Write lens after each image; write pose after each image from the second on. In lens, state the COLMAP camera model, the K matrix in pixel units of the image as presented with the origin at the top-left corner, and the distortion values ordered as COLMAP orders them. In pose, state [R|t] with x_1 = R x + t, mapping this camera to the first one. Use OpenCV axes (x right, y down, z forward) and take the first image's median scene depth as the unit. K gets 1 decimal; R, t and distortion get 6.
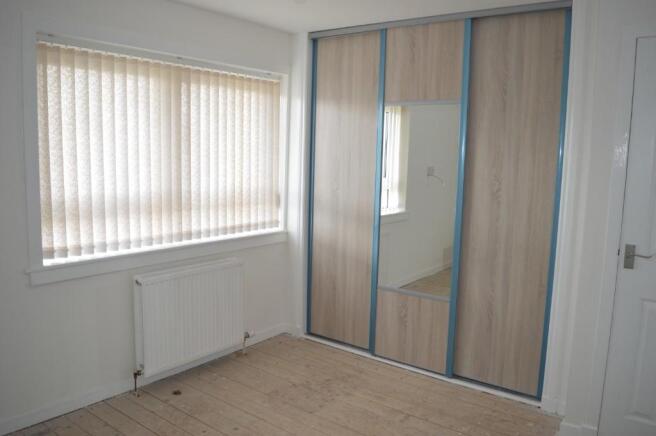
lens RADIAL K [[525.5, 0, 323.7], [0, 525.5, 222.5], [0, 0, 1]] dist [-0.081630, 0.007432]
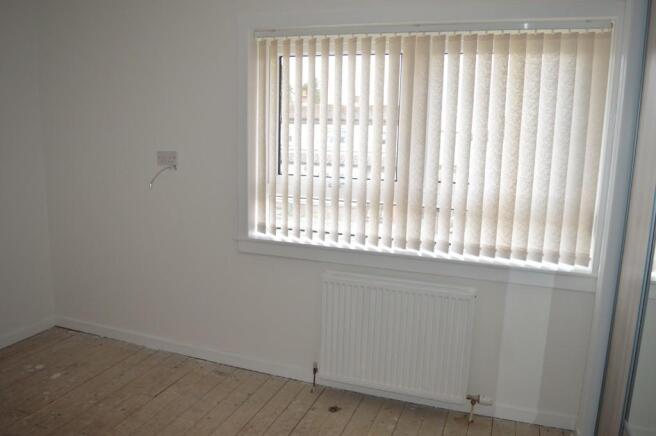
lens RADIAL K [[525.5, 0, 323.7], [0, 525.5, 222.5], [0, 0, 1]] dist [-0.081630, 0.007432]
pose [[0.294731, 0.141538, -0.945040, 0.449797], [-0.147266, 0.983883, 0.101427, -0.067105], [0.944164, 0.109279, 0.310825, 0.583929]]
